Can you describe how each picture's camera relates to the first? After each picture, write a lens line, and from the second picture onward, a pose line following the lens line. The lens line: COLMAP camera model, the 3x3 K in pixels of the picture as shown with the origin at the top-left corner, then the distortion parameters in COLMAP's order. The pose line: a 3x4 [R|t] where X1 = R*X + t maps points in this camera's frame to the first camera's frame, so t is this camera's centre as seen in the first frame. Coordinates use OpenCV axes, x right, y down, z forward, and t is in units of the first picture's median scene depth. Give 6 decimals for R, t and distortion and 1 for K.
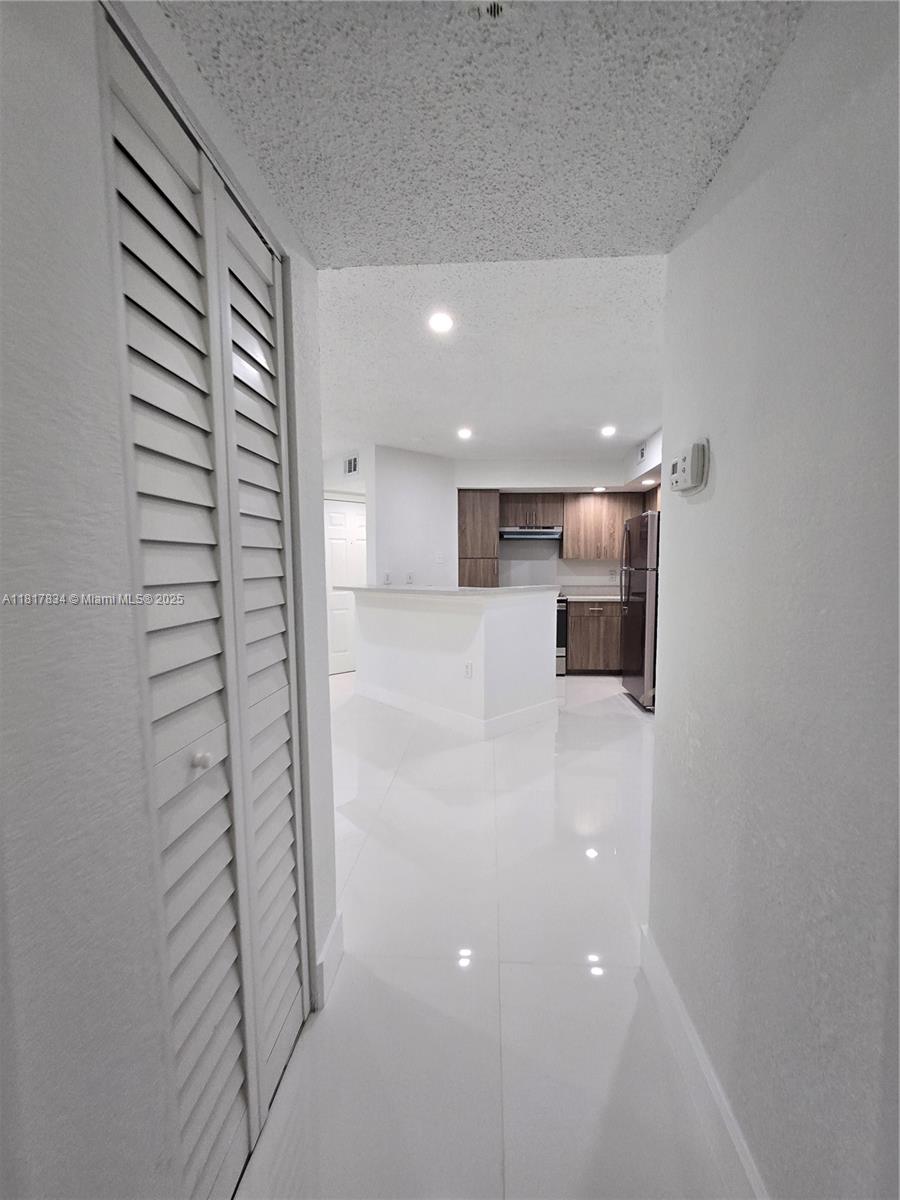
lens RADIAL K [[490.1, 0, 460.0], [0, 490.1, 606.2], [0, 0, 1]] dist [-0.000931, 0.000020]
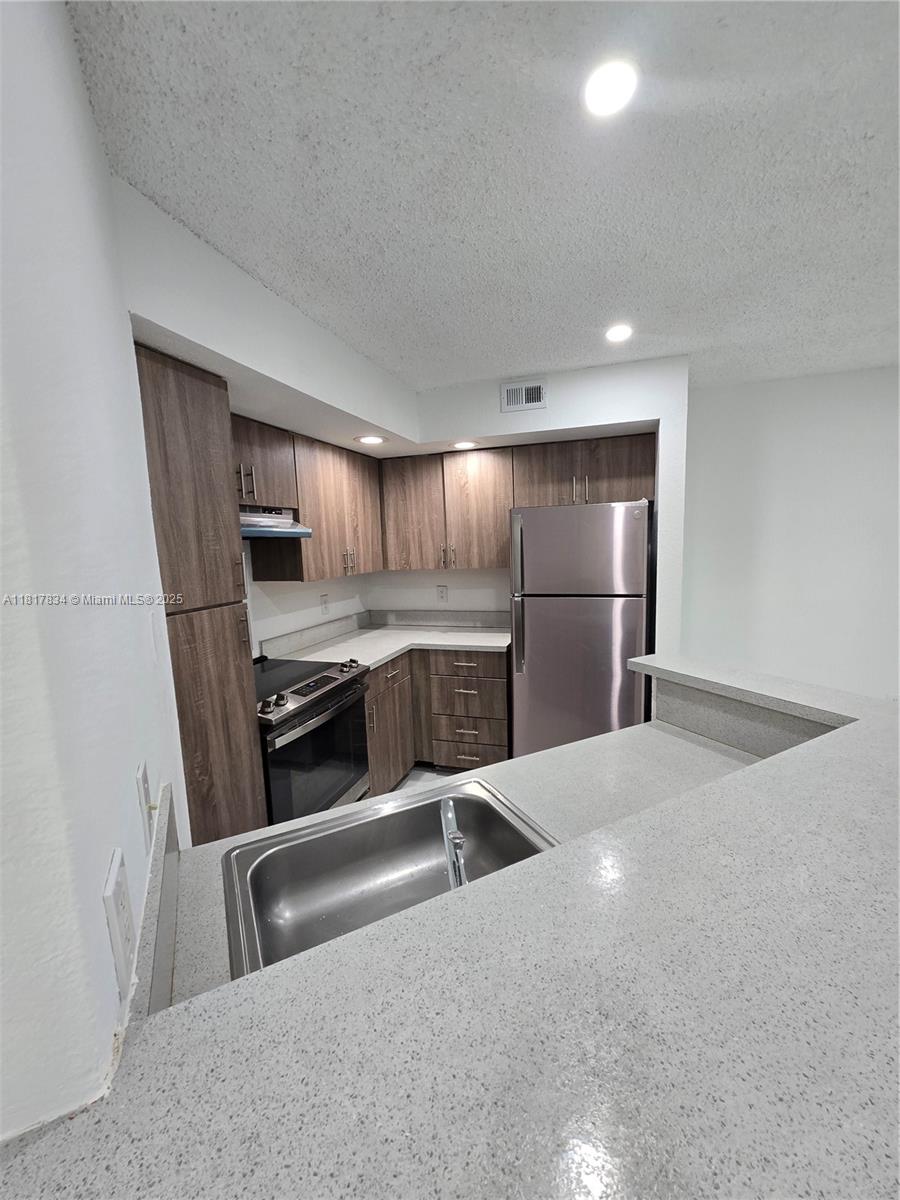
lens RADIAL K [[490.1, 0, 460.0], [0, 490.1, 606.2], [0, 0, 1]] dist [-0.000931, 0.000020]
pose [[0.251235, -0.137096, 0.958168, -0.192335], [0.115372, 0.987103, 0.110985, -0.113081], [-0.961026, 0.082663, 0.263812, 0.776815]]
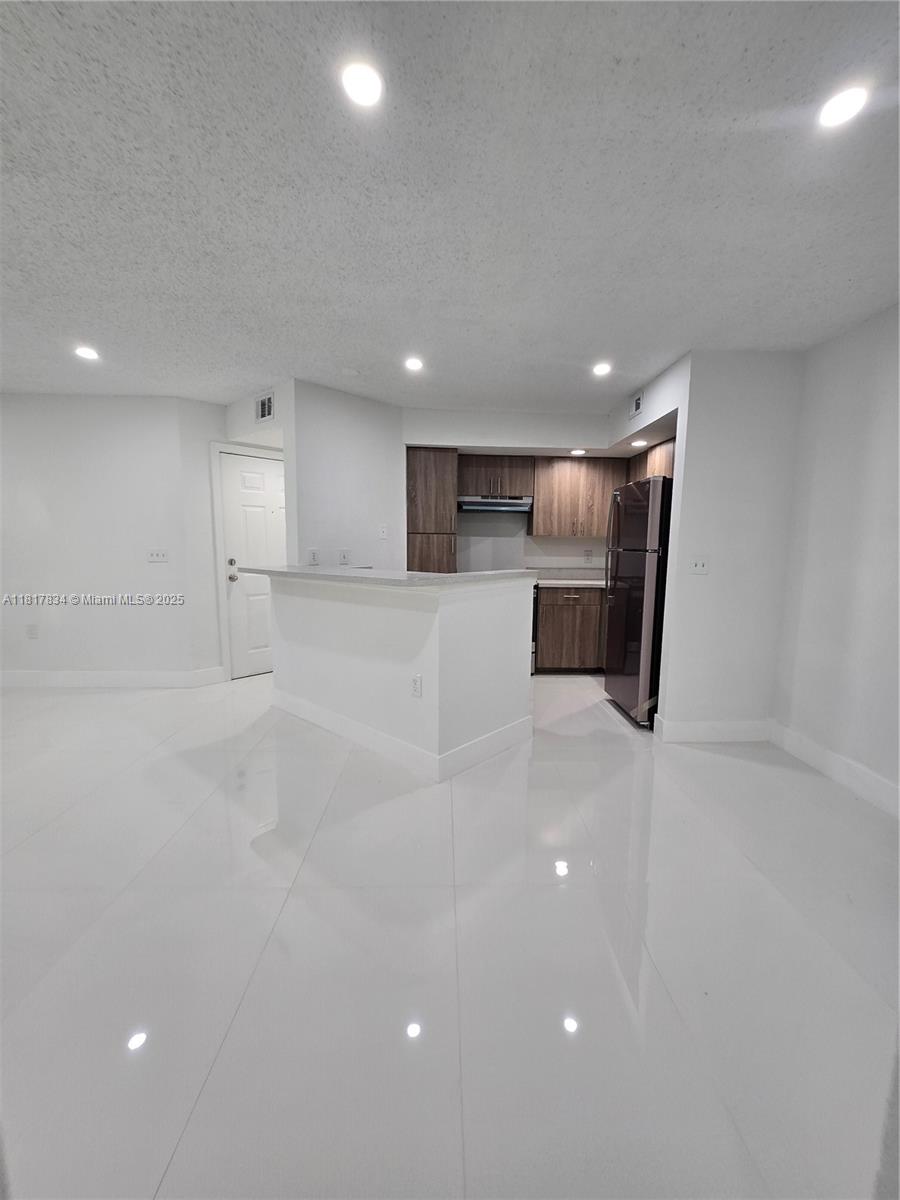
lens RADIAL K [[490.1, 0, 460.0], [0, 490.1, 606.2], [0, 0, 1]] dist [-0.000931, 0.000020]
pose [[0.995562, 0.002077, 0.094086, 0.007796], [-0.006595, 0.998838, 0.047736, -0.016248], [-0.093877, -0.048145, 0.994419, 0.178536]]
